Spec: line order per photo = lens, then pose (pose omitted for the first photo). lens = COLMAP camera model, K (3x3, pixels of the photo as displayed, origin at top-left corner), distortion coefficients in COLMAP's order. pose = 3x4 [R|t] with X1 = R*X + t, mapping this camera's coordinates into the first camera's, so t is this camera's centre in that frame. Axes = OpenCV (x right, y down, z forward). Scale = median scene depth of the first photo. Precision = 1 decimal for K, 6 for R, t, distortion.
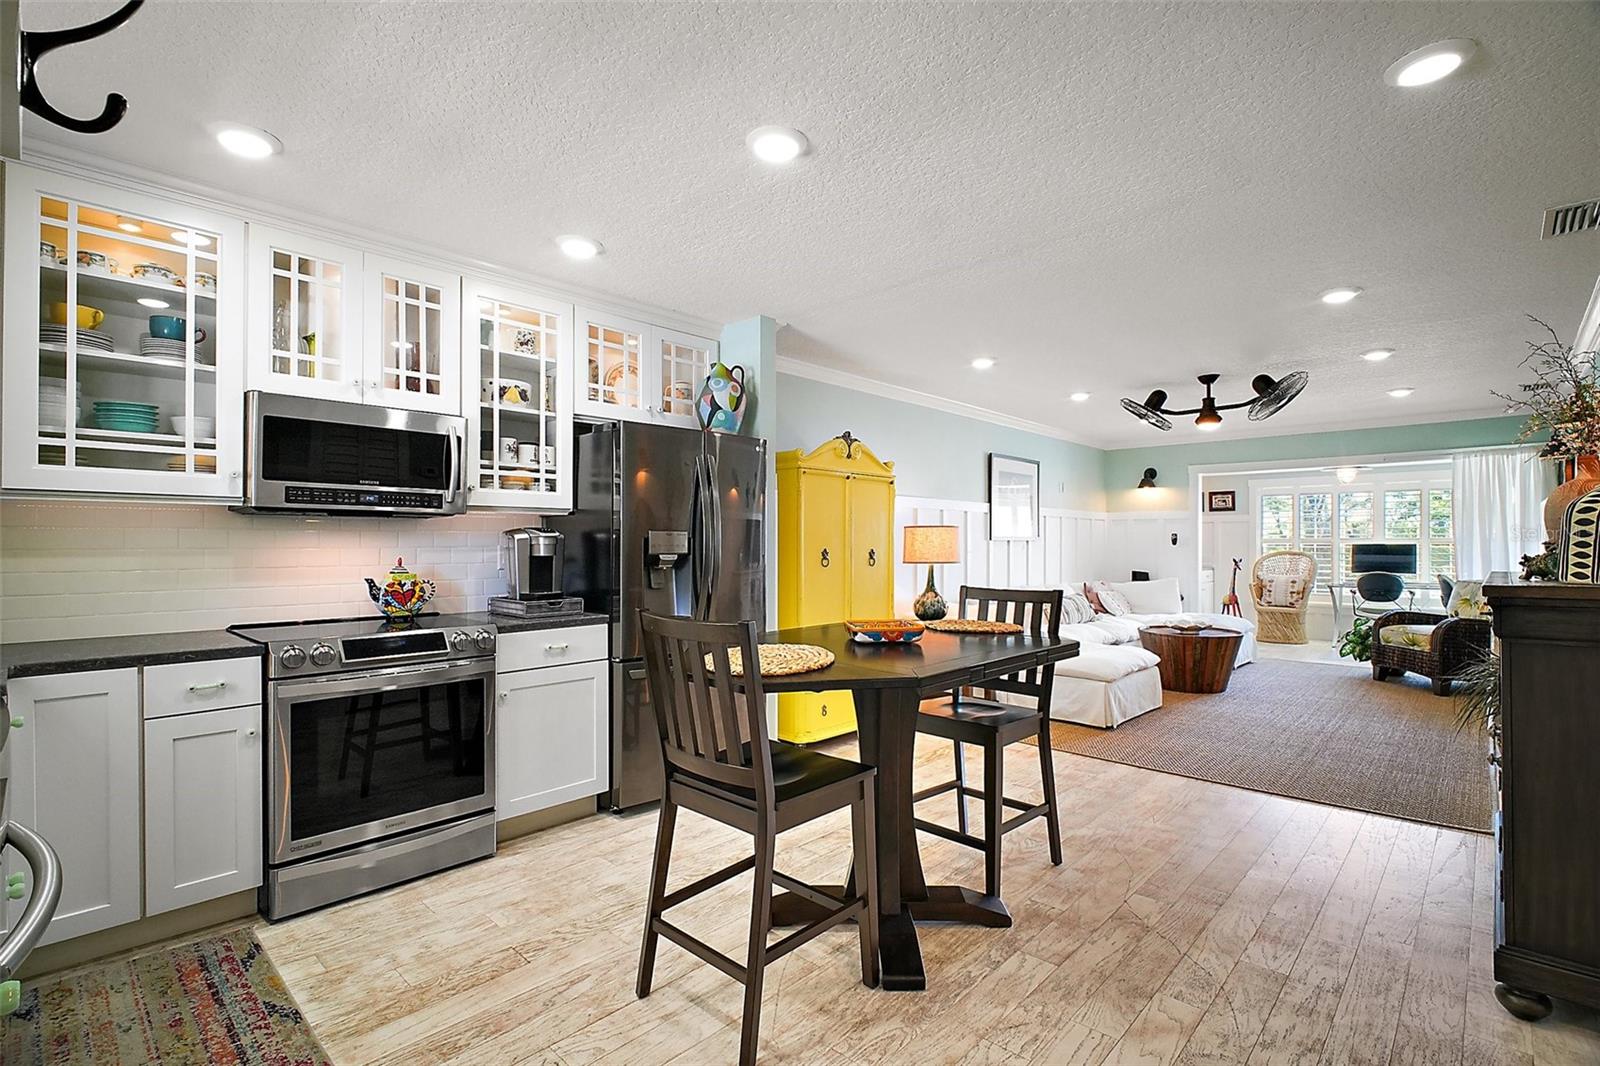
lens RADIAL K [[744.4, 0, 799.6], [0, 744.4, 541.2], [0, 0, 1]] dist [-0.000584, -0.010576]
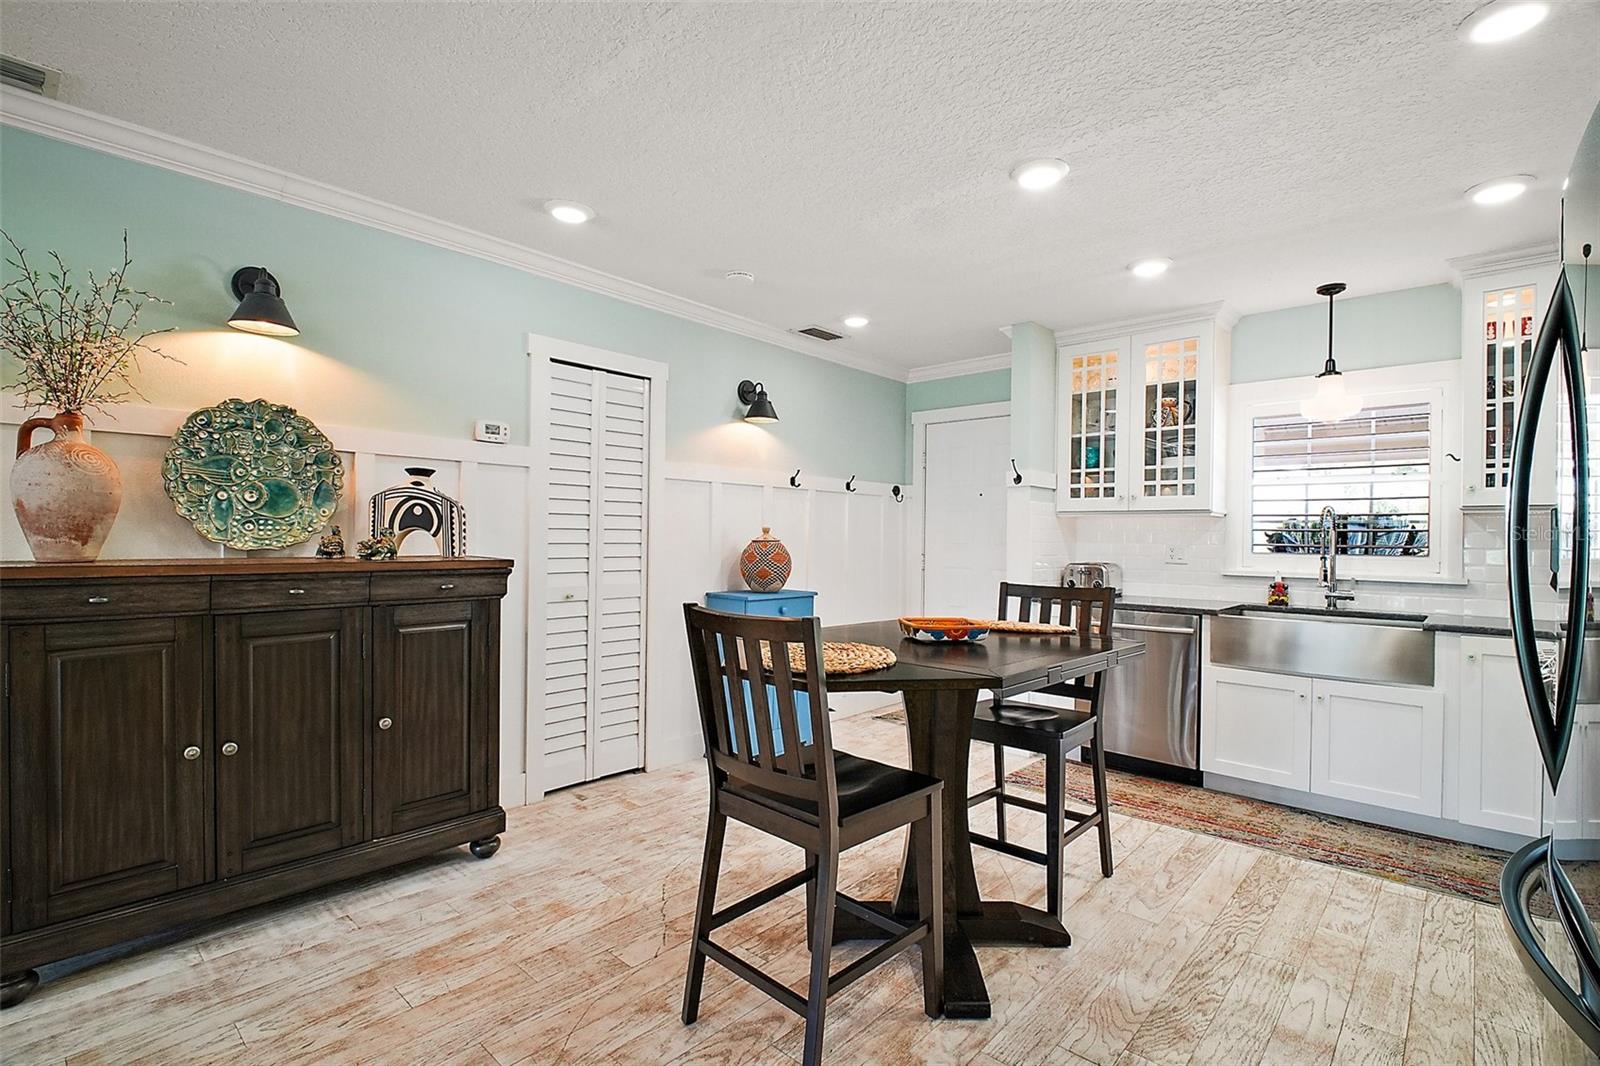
lens RADIAL K [[744.4, 0, 799.6], [0, 744.4, 541.2], [0, 0, 1]] dist [-0.000584, -0.010576]
pose [[-0.999792, -0.013118, -0.015632, 0.221902], [-0.013144, 0.999912, 0.001579, 0.007945], [0.015610, 0.001784, -0.999877, 1.385321]]
